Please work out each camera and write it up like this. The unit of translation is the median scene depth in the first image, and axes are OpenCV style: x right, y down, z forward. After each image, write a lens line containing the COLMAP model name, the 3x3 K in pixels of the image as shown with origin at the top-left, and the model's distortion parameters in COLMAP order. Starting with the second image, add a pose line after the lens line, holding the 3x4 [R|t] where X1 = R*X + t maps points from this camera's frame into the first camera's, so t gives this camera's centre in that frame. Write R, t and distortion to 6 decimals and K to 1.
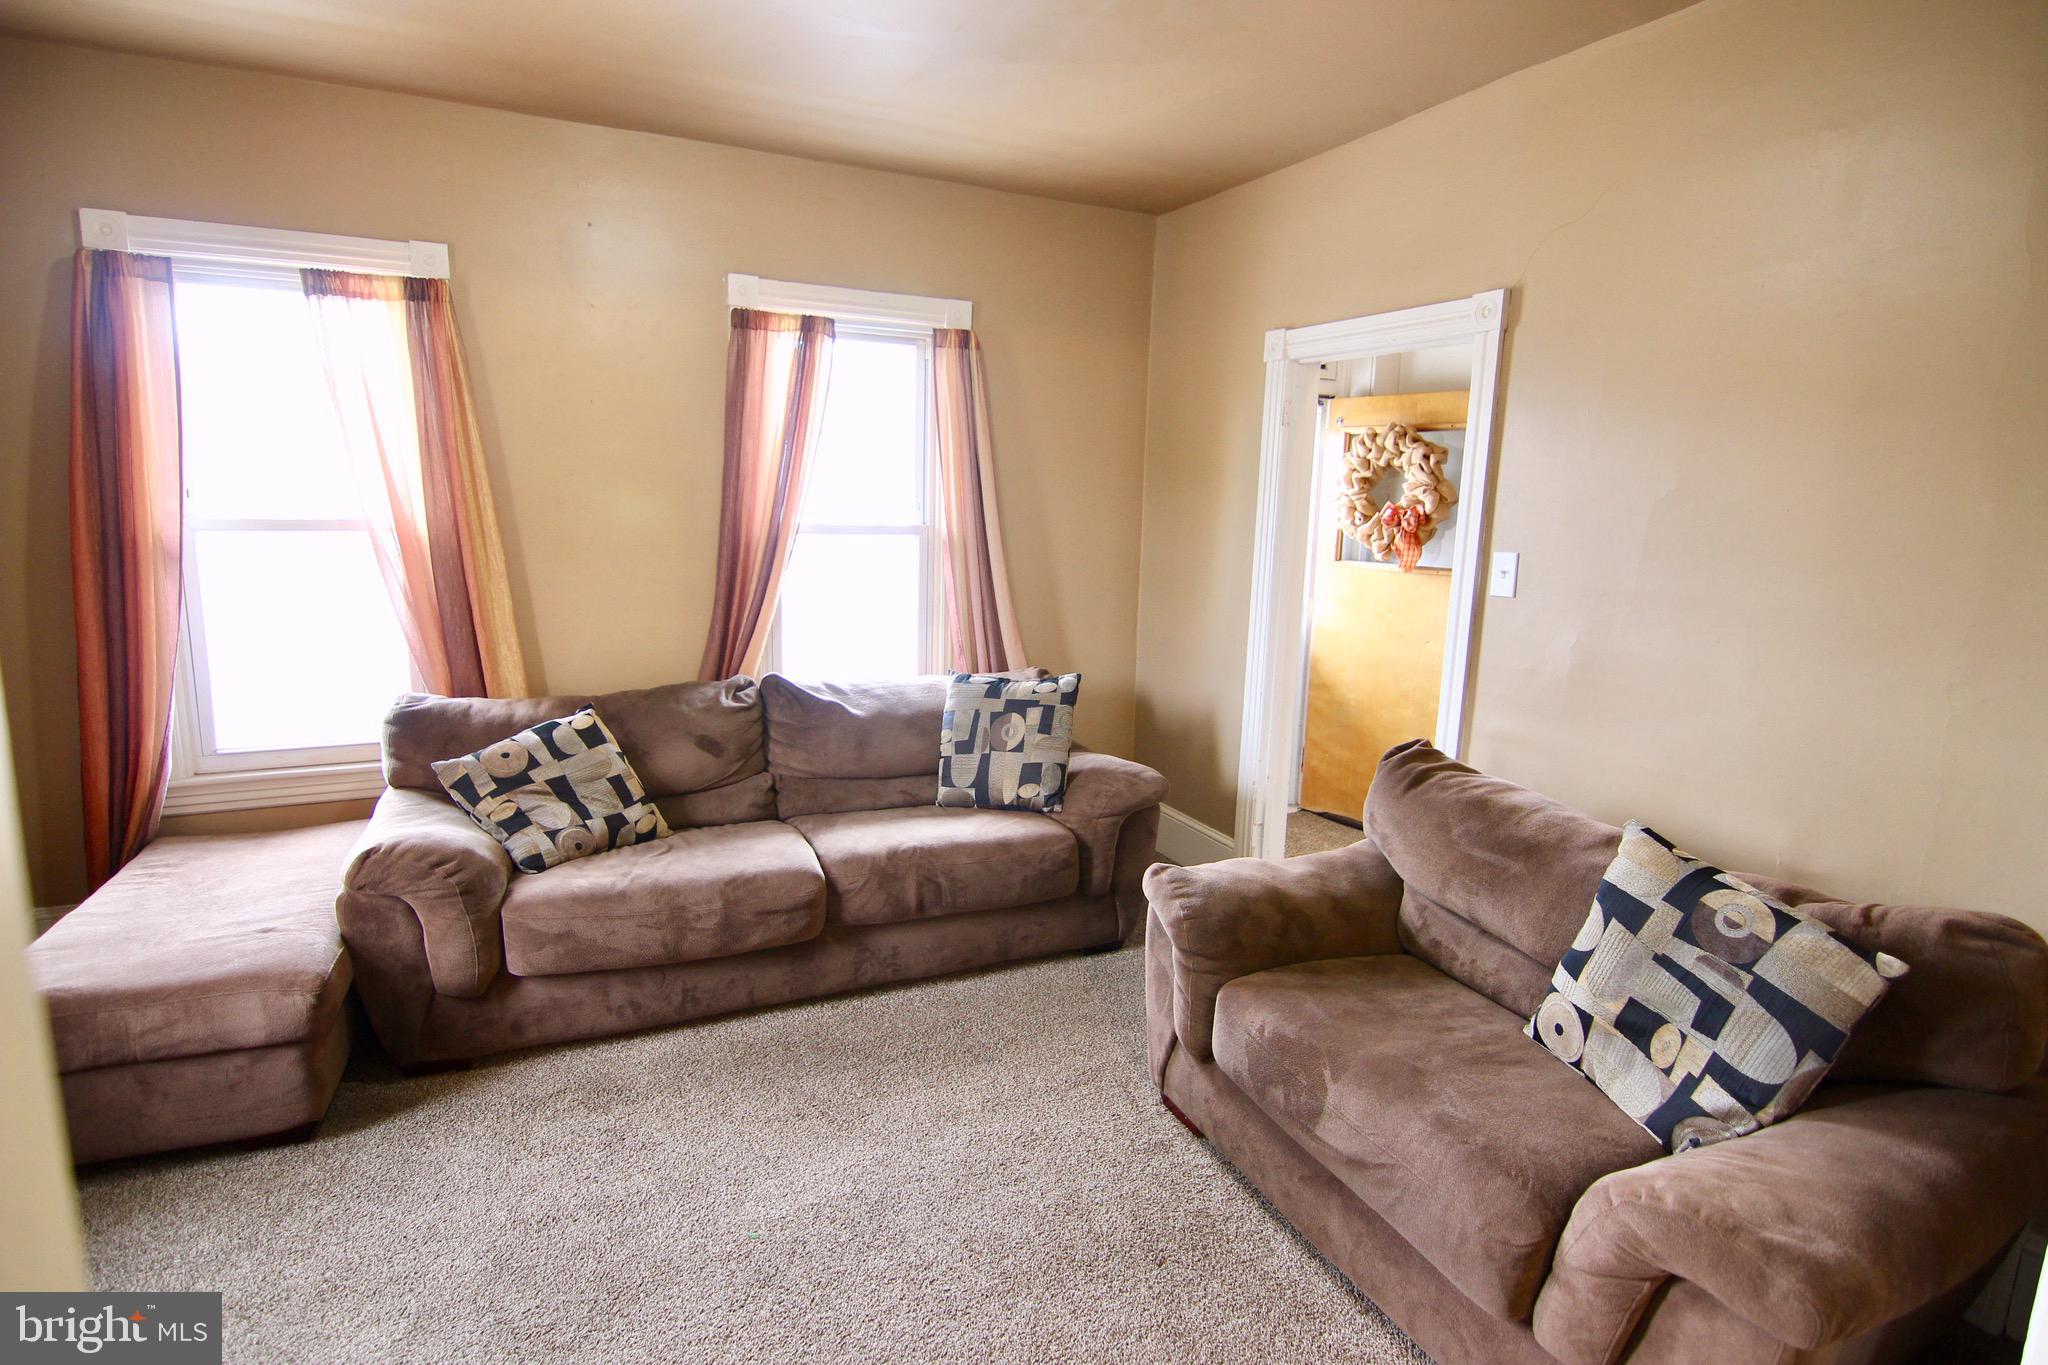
lens RADIAL K [[1033.1, 0, 1020.0], [0, 1033.1, 682.3], [0, 0, 1]] dist [-0.016803, -0.005529]
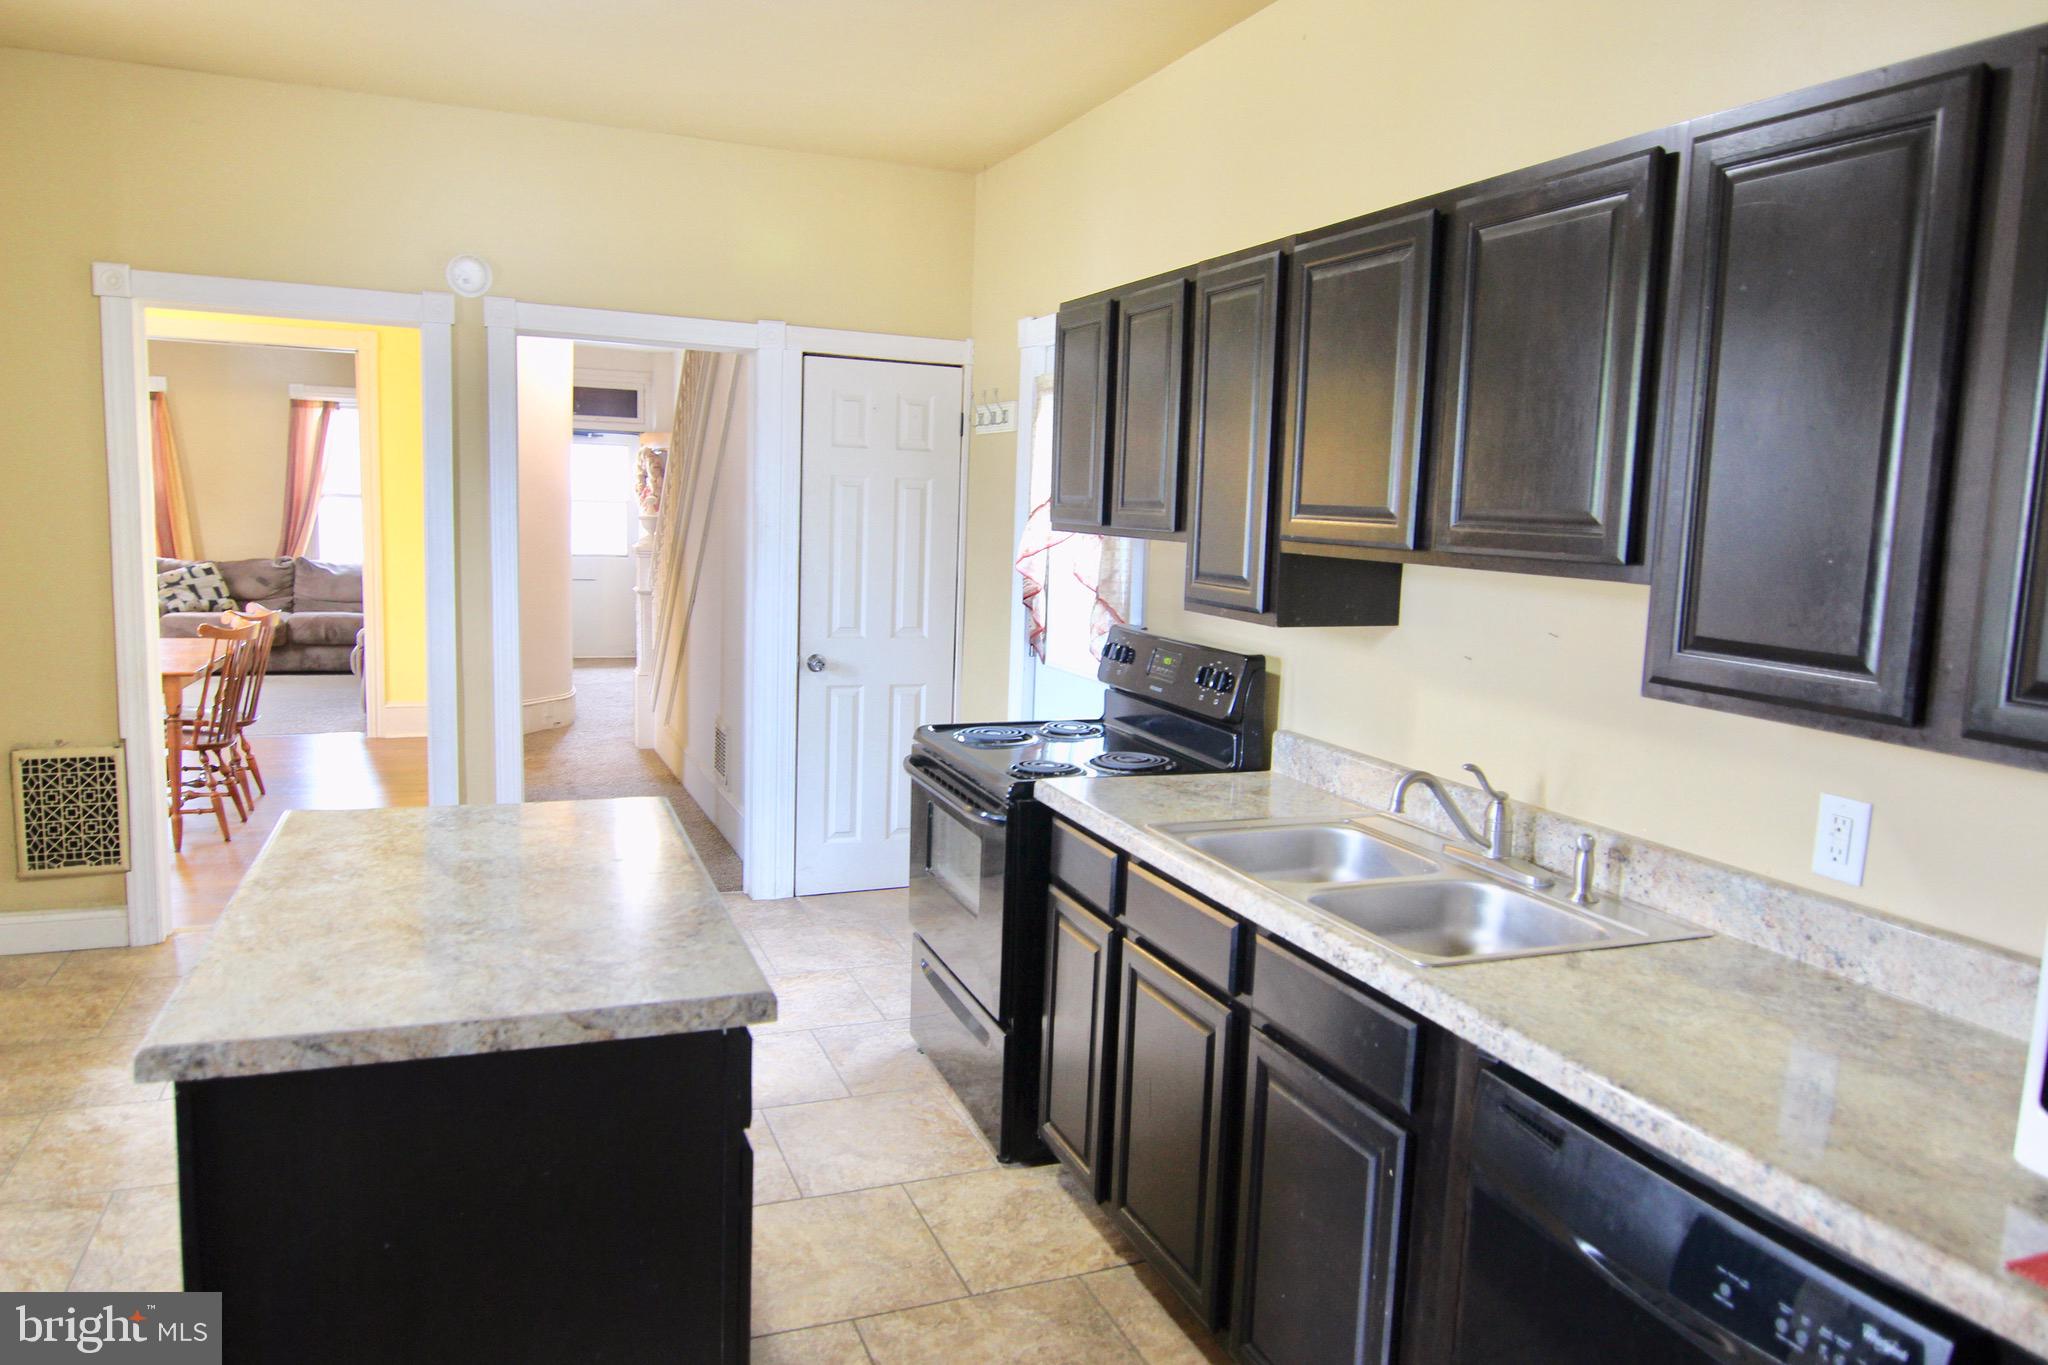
lens RADIAL K [[1358.9, 0, 1011.6], [0, 1358.9, 677.1], [0, 0, 1]] dist [-0.009738, 0.001308]
pose [[0.998406, 0.024761, -0.050718, 1.775371], [-0.026848, 0.998803, -0.040879, 0.404188], [0.049645, 0.042175, 0.997876, -2.274962]]
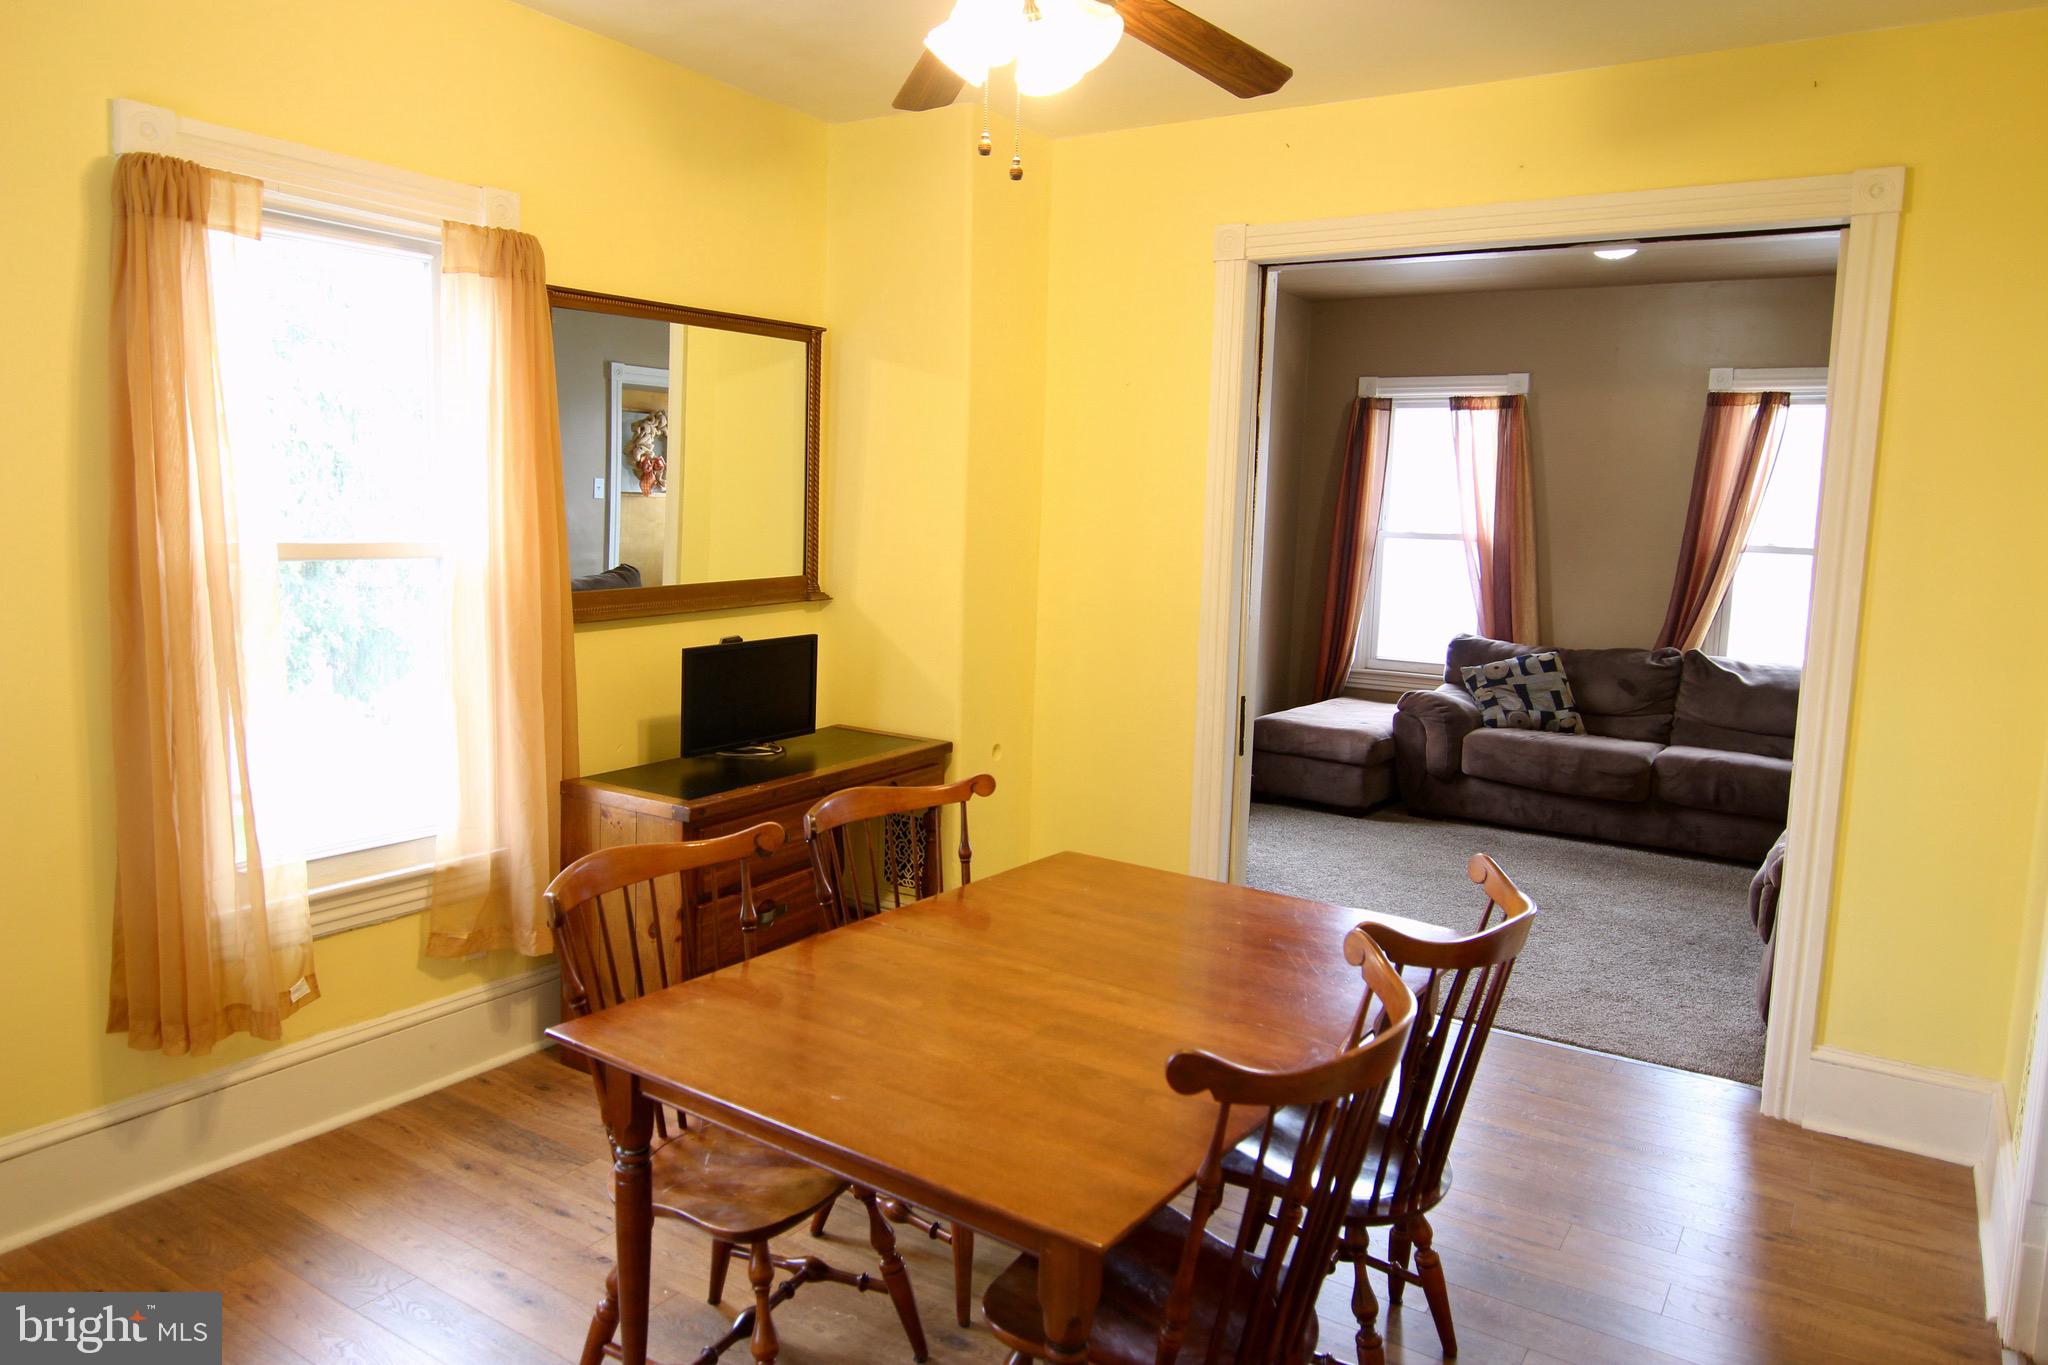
lens RADIAL K [[1358.9, 0, 1017.4], [0, 1358.9, 668.8], [0, 0, 1]] dist [-0.009738, 0.001308]
pose [[0.520448, 0.098912, -0.848145, 0.997135], [-0.162056, 0.986658, 0.015623, 0.163282], [0.838374, 0.129316, 0.529534, -0.872574]]
